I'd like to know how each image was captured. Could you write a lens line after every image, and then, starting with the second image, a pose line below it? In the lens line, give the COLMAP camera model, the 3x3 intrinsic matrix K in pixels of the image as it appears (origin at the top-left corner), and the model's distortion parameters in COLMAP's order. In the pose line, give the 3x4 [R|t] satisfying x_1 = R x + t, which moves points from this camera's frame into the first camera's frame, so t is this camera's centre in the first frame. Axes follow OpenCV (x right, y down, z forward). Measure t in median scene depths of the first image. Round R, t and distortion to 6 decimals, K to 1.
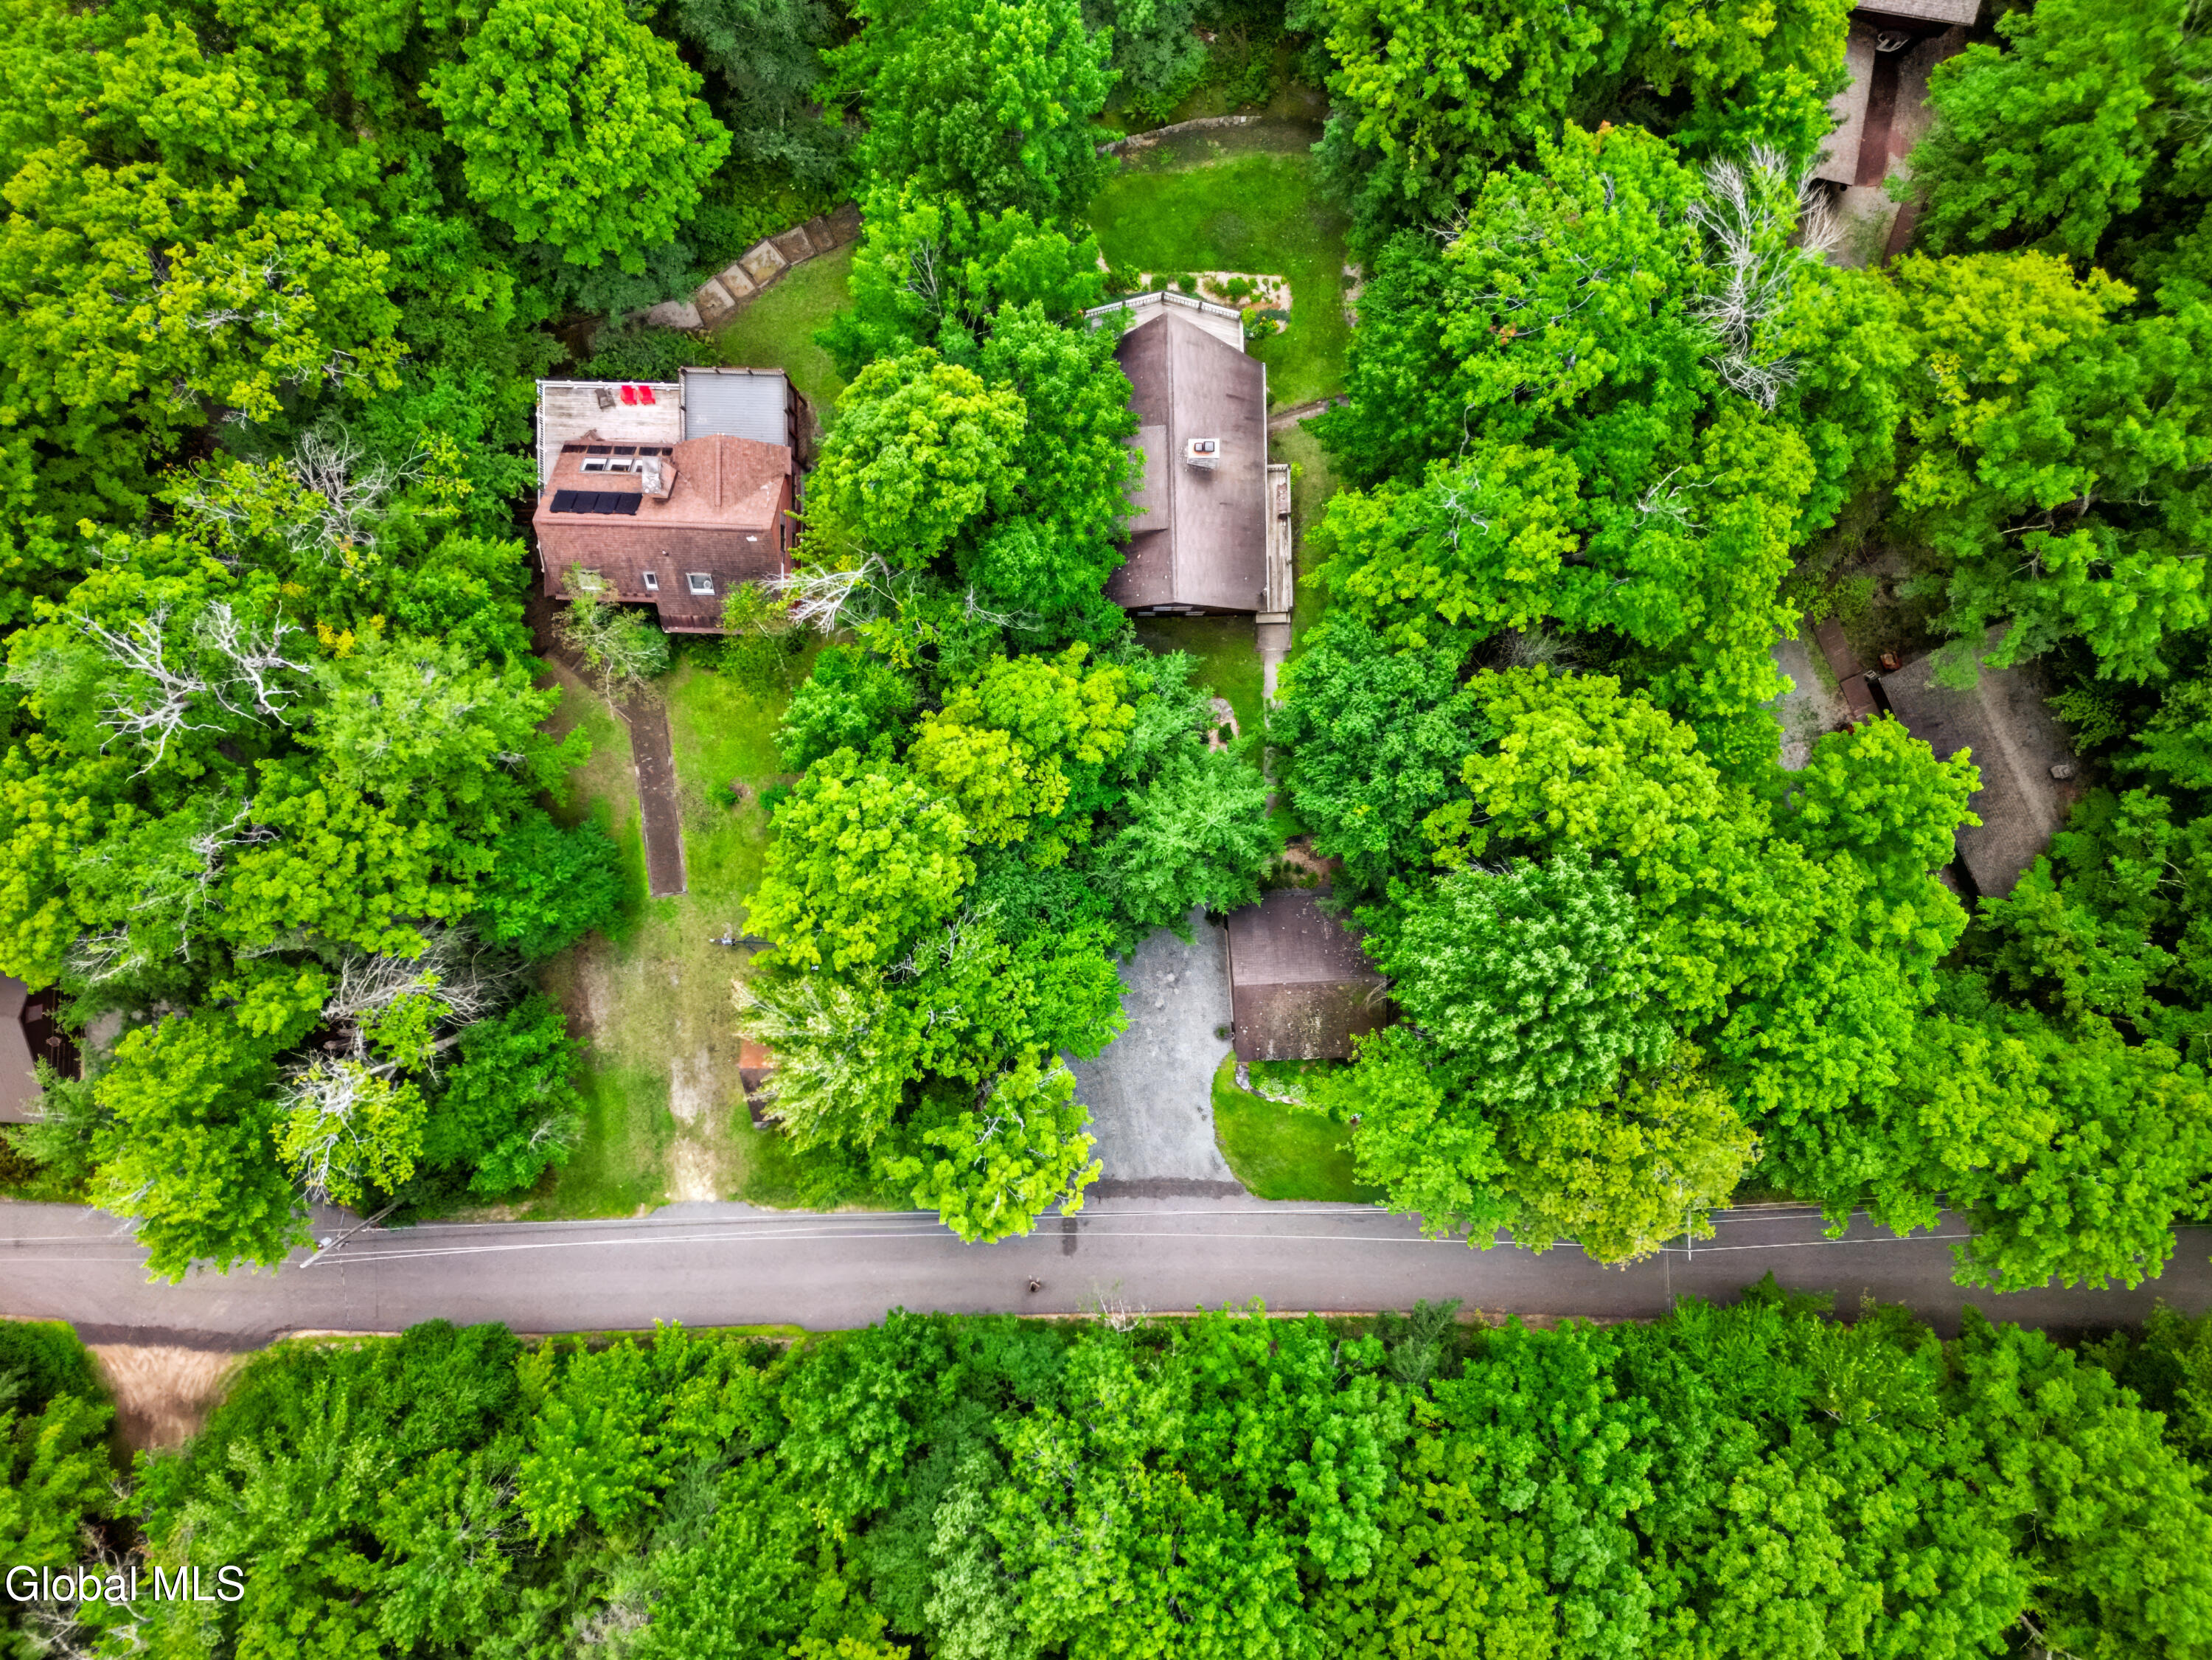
lens RADIAL K [[1568.6, 0, 1097.5], [0, 1568.6, 830.8], [0, 0, 1]] dist [0.079998, -0.099753]
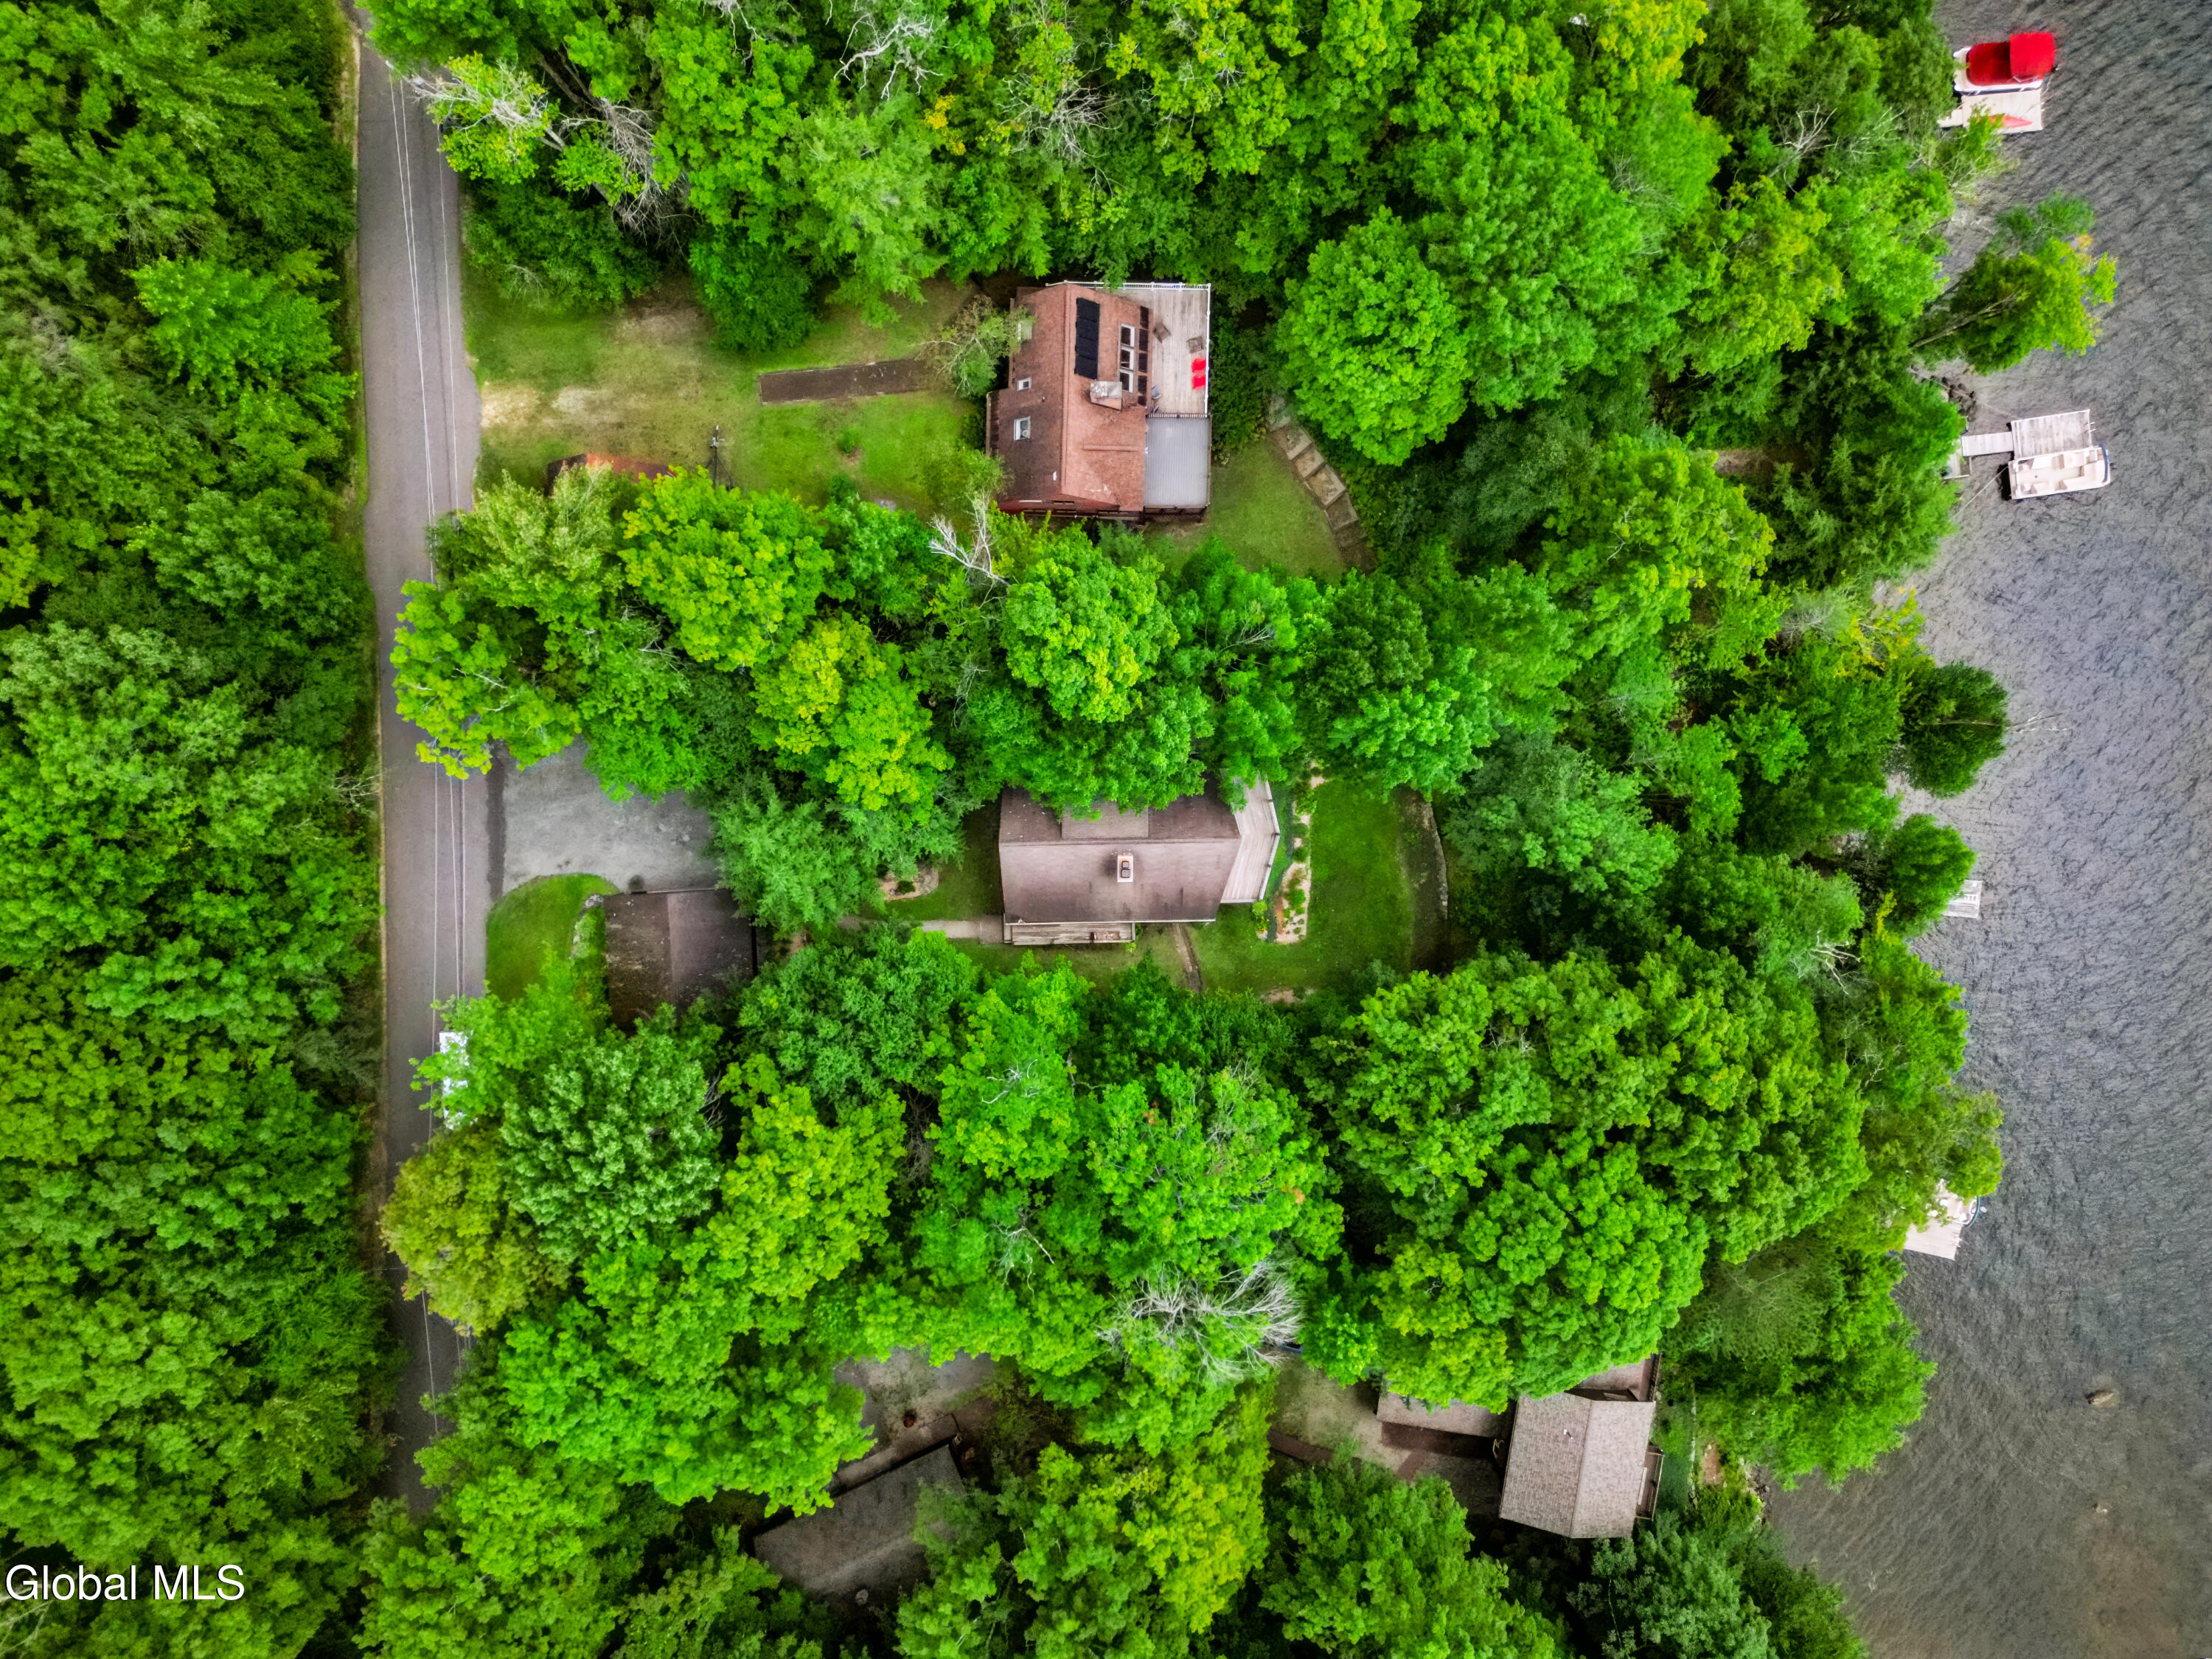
lens RADIAL K [[1524.8, 0, 1106.0], [0, 1524.8, 829.5], [0, 0, 1]] dist [0.063537, -0.067383]
pose [[-0.008027, 0.998976, 0.044523, -0.013701], [-0.999057, -0.006112, -0.042982, -0.207499], [-0.042666, -0.044826, 0.998083, -0.145474]]
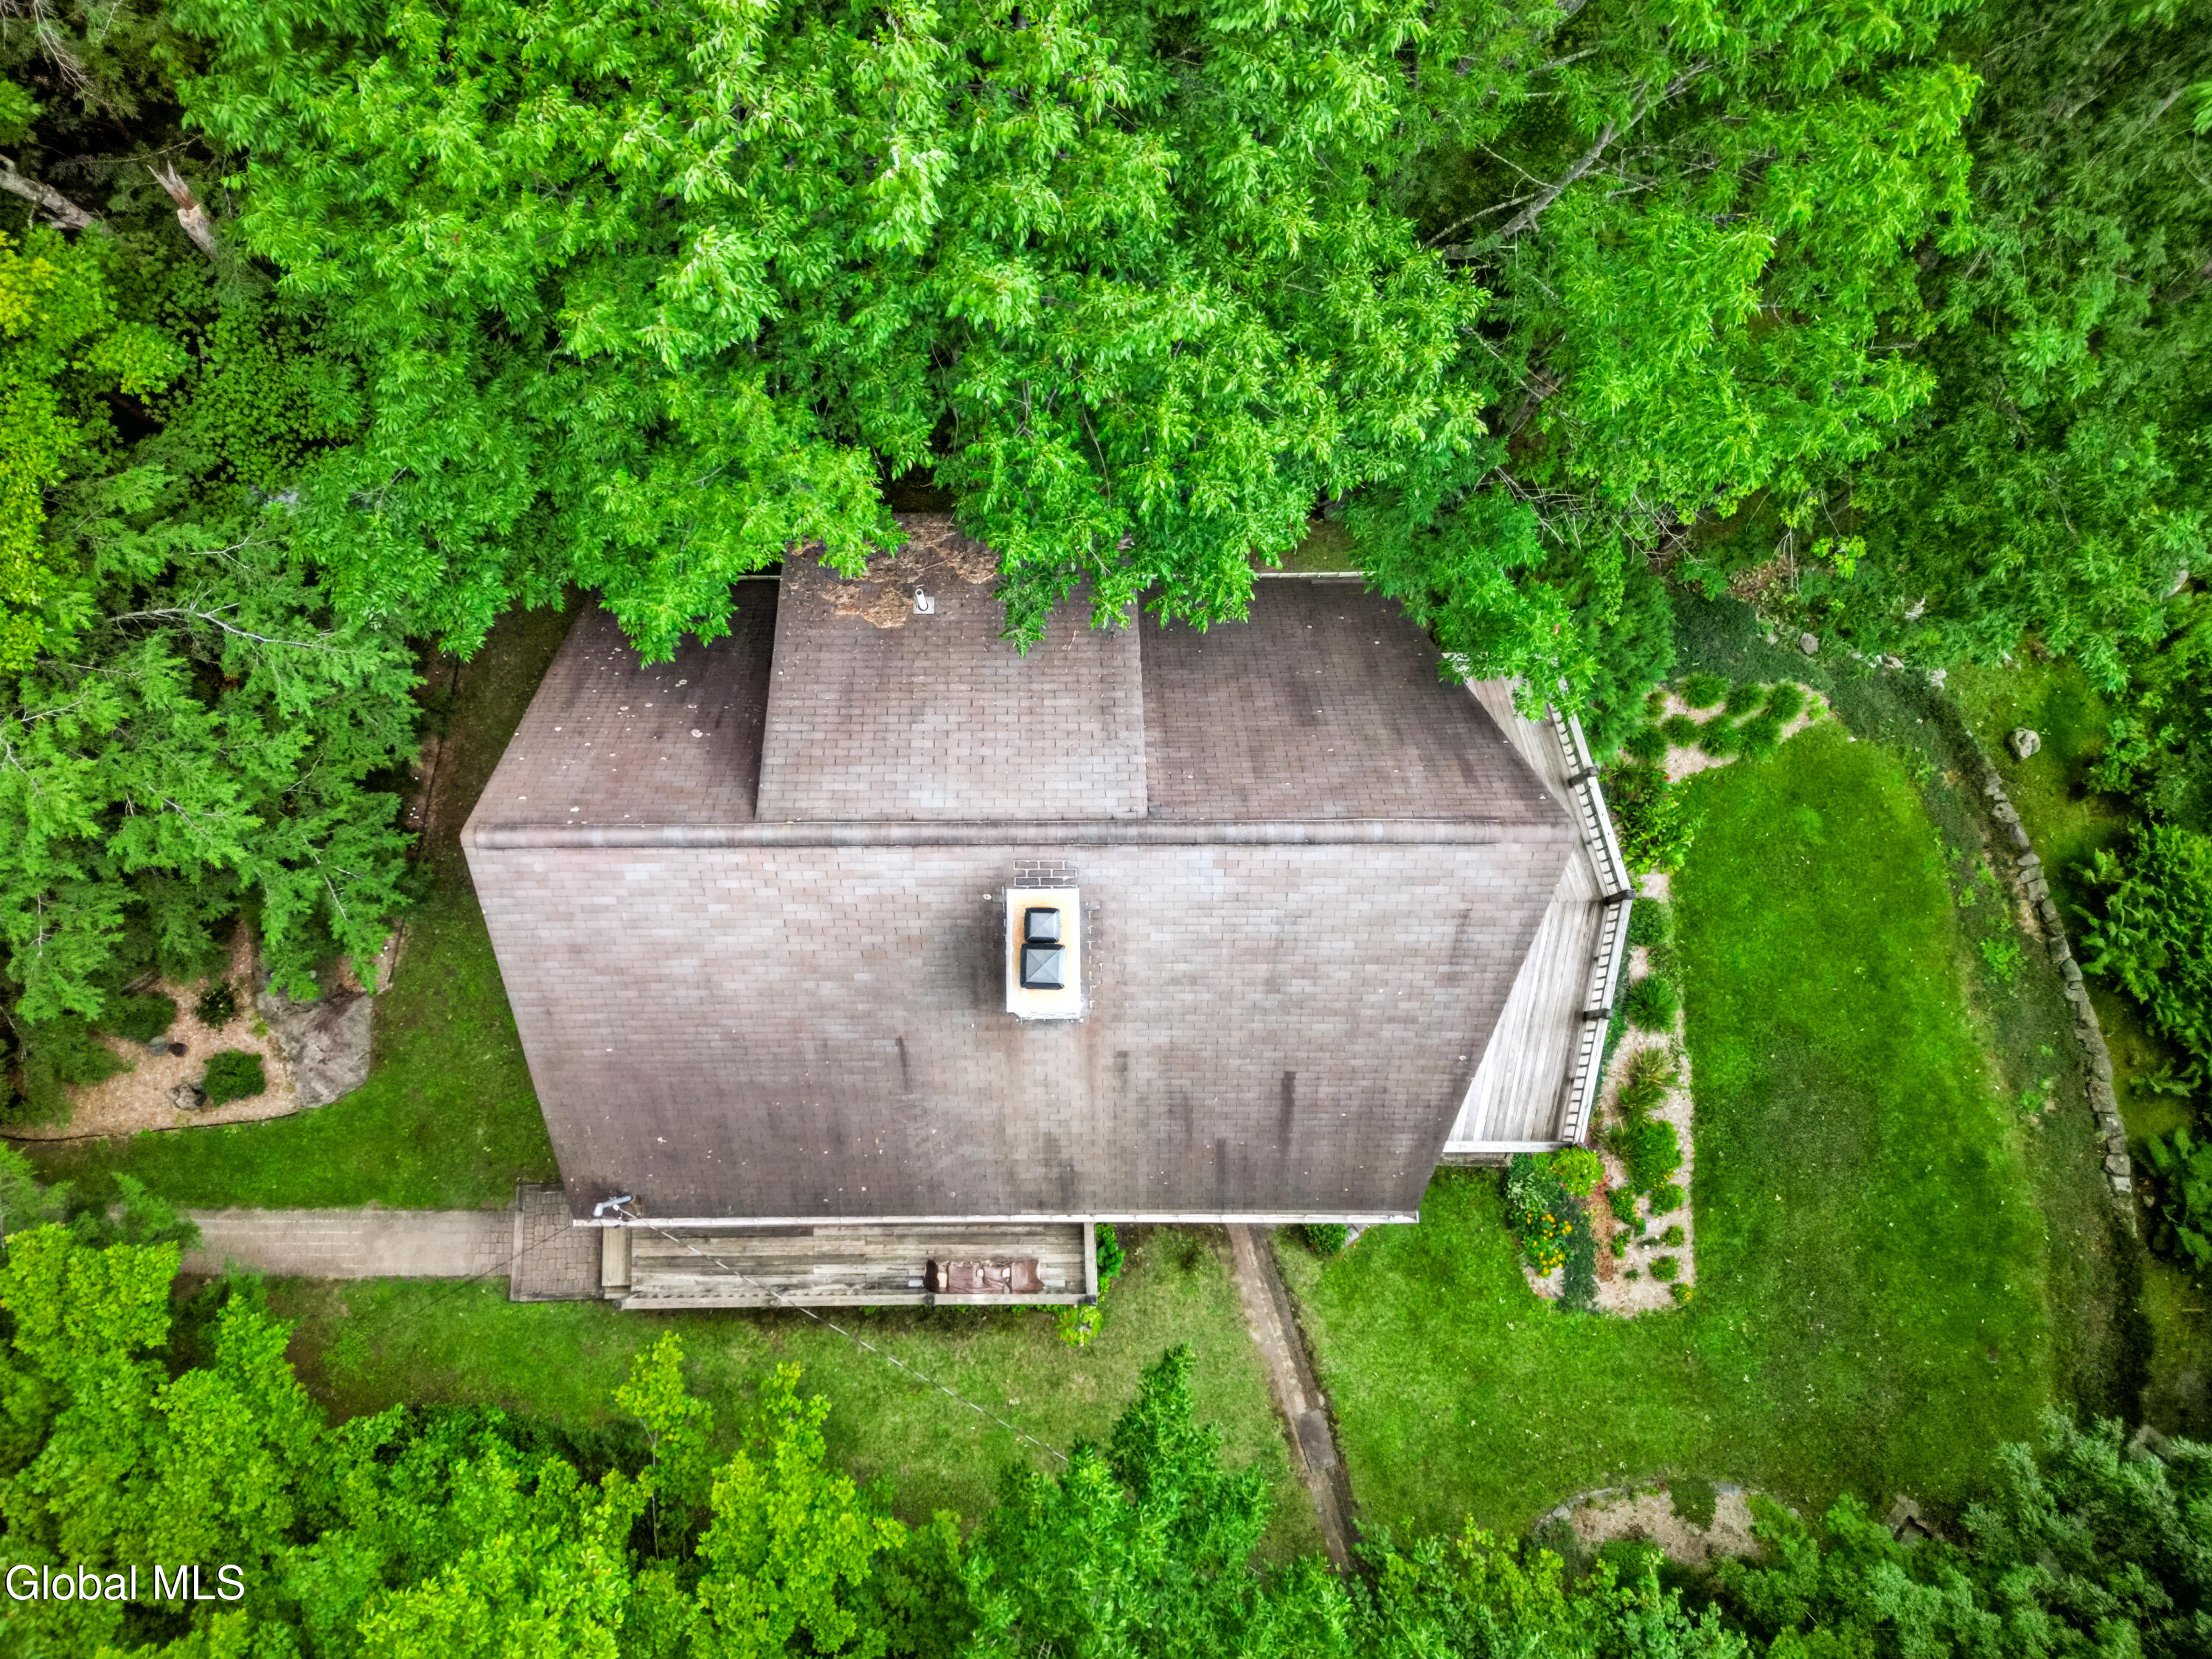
lens RADIAL K [[1530.2, 0, 1047.4], [0, 1530.2, 824.6], [0, 0, 1]] dist [0.076708, -0.076044]
pose [[-0.011247, 0.978006, -0.208273, 0.121184], [-0.999832, -0.014014, -0.011818, -0.279513], [-0.014476, 0.208105, 0.977999, 0.885763]]
